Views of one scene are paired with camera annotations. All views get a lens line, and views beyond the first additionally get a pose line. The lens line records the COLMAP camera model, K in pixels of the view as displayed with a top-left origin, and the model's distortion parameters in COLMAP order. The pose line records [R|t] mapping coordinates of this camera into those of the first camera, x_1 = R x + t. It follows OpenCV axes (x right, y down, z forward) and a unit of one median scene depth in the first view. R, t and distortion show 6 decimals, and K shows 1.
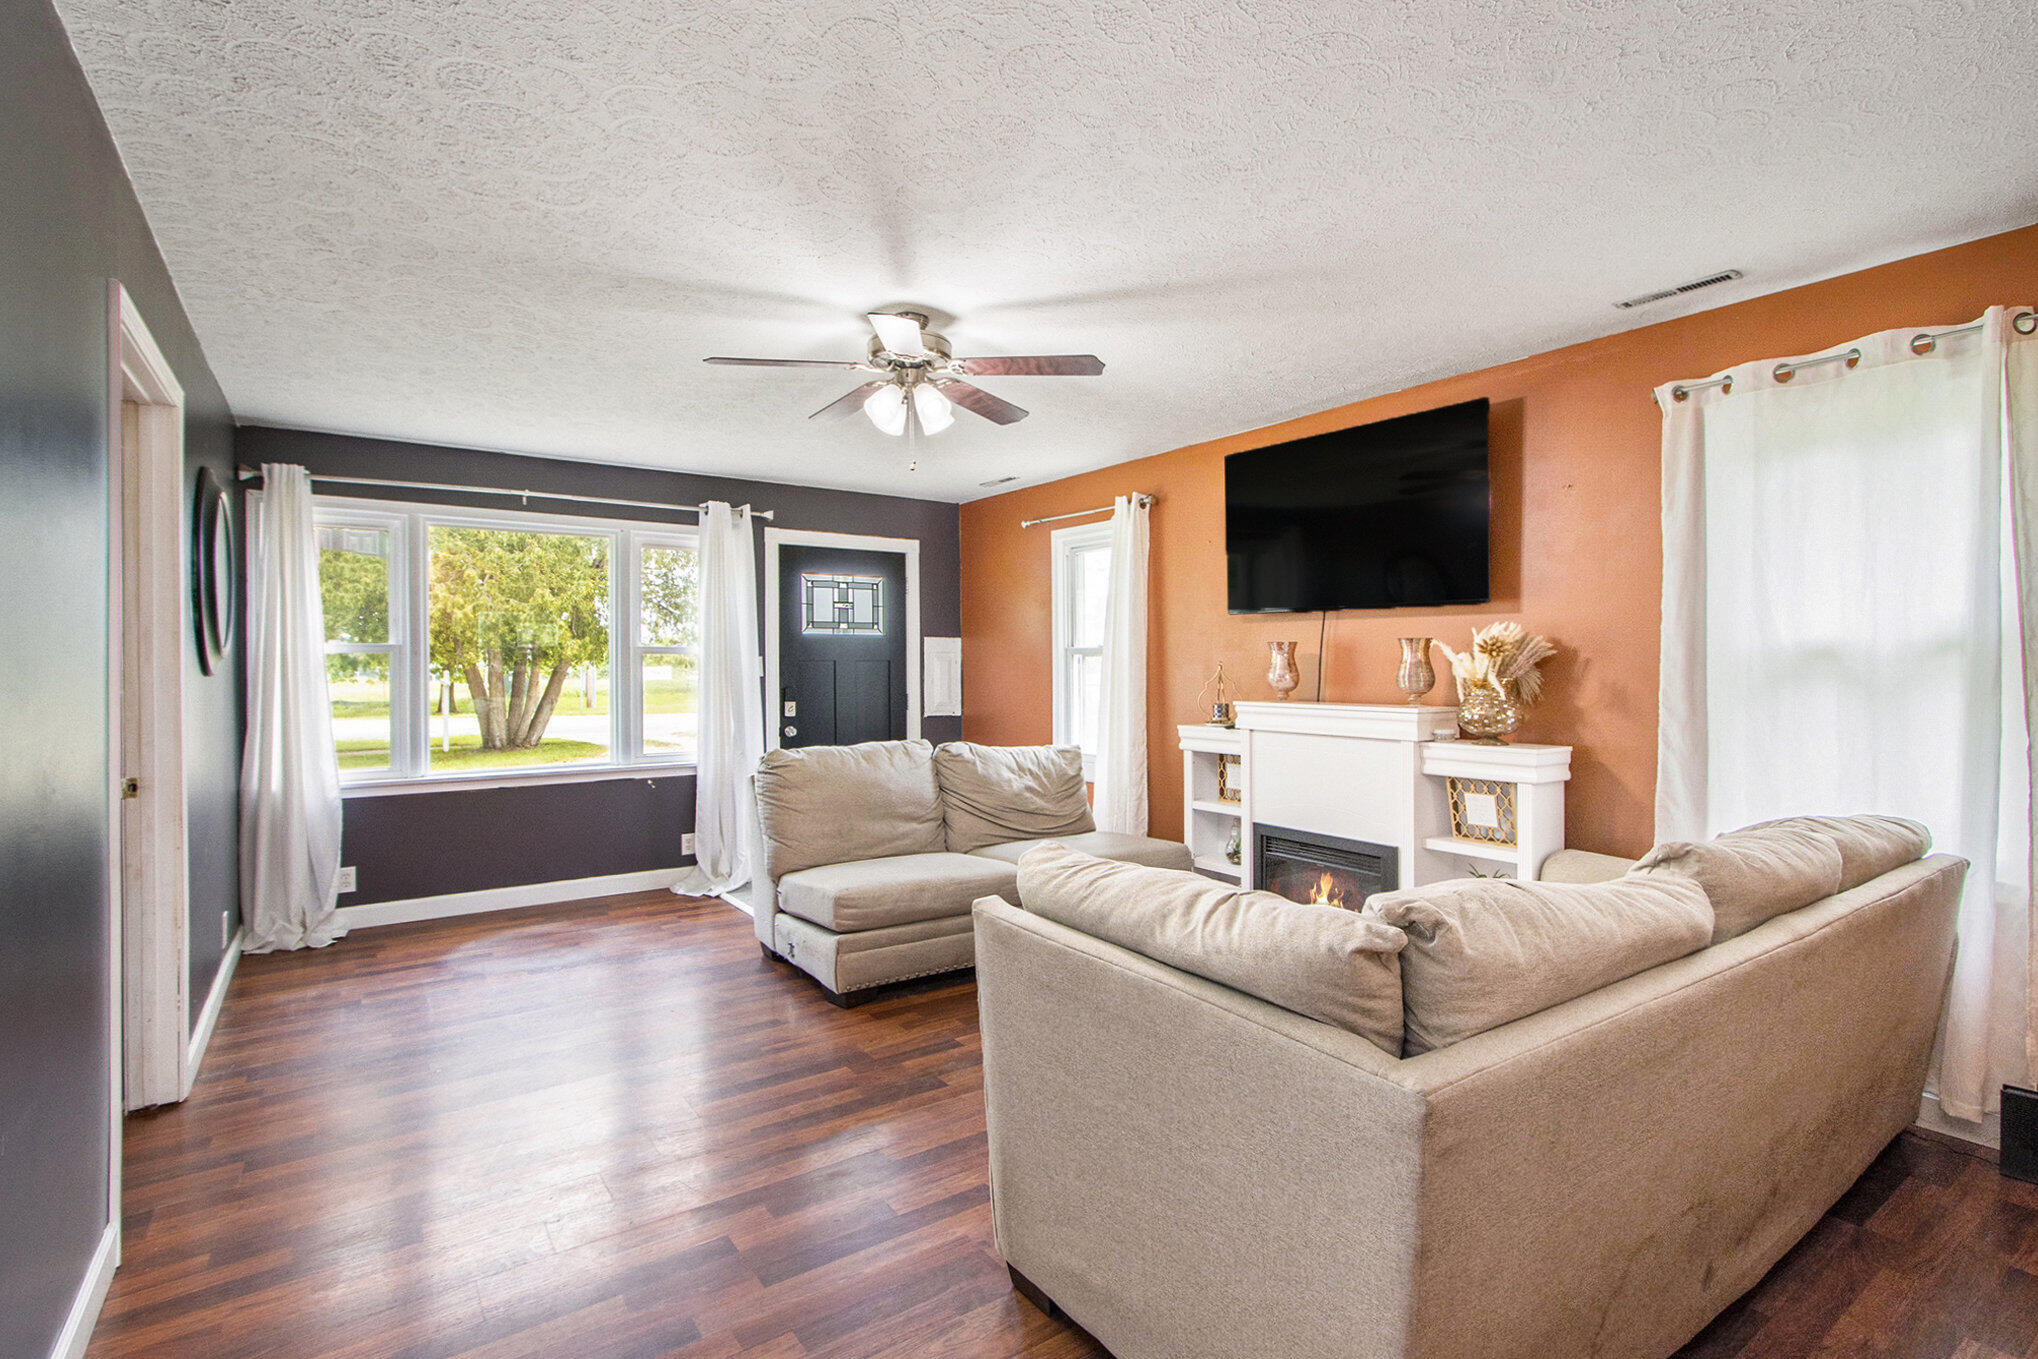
lens RADIAL K [[977.7, 0, 1023.3], [0, 977.7, 675.3], [0, 0, 1]] dist [-0.022383, 0.001028]
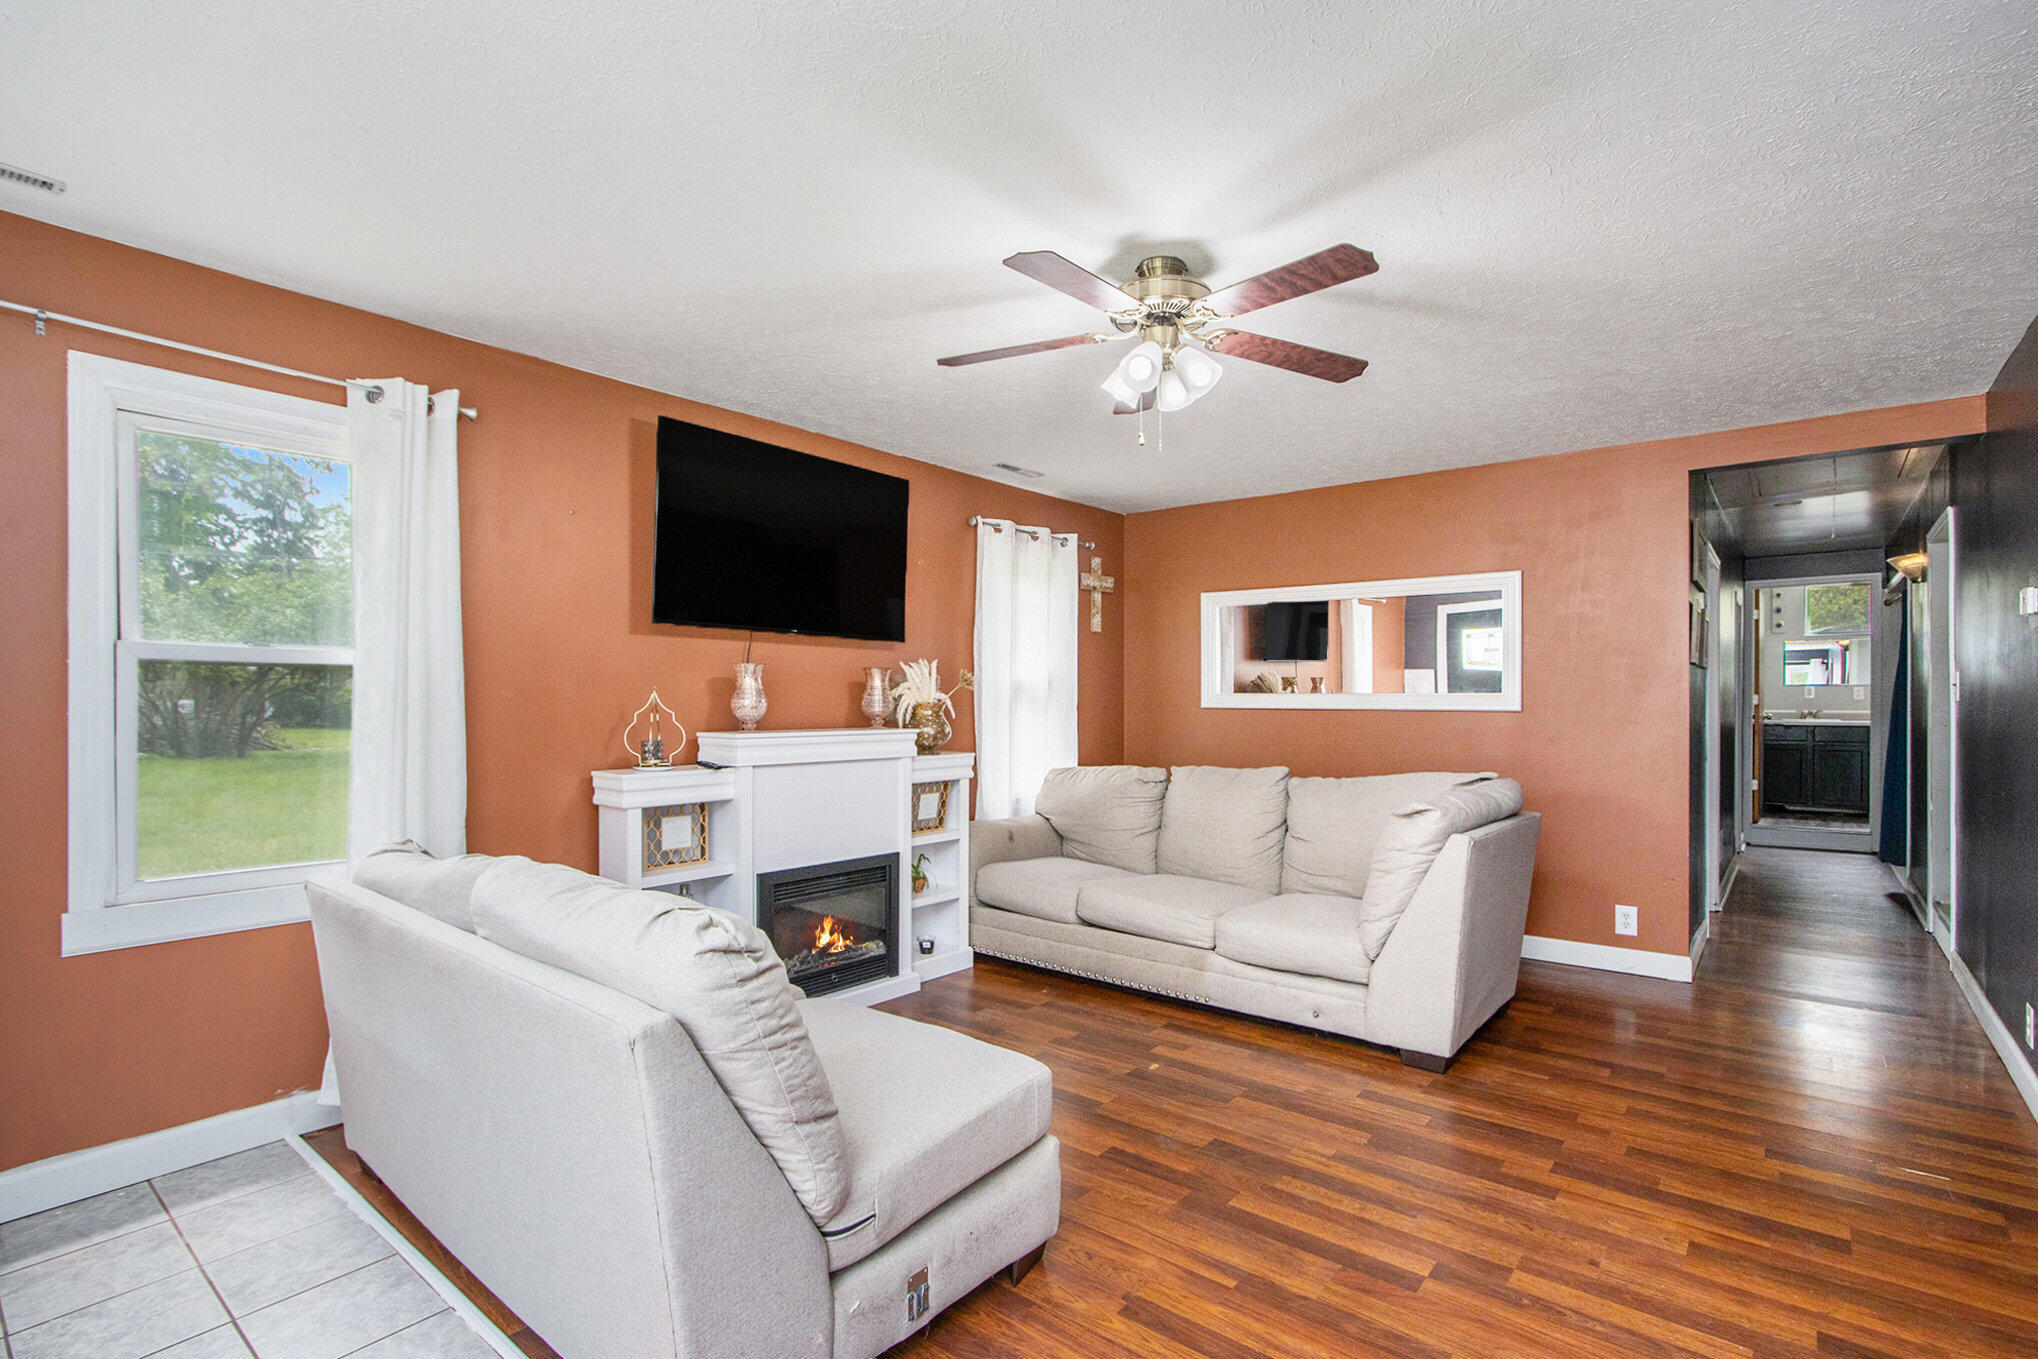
lens RADIAL K [[983.6, 0, 1019.8], [0, 983.6, 699.6], [0, 0, 1]] dist [-0.003428, -0.000352]
pose [[-0.281522, -0.004301, 0.959545, -0.688712], [-0.001227, 0.999991, 0.004122, -0.006439], [-0.959554, -0.000017, -0.281525, 1.065647]]
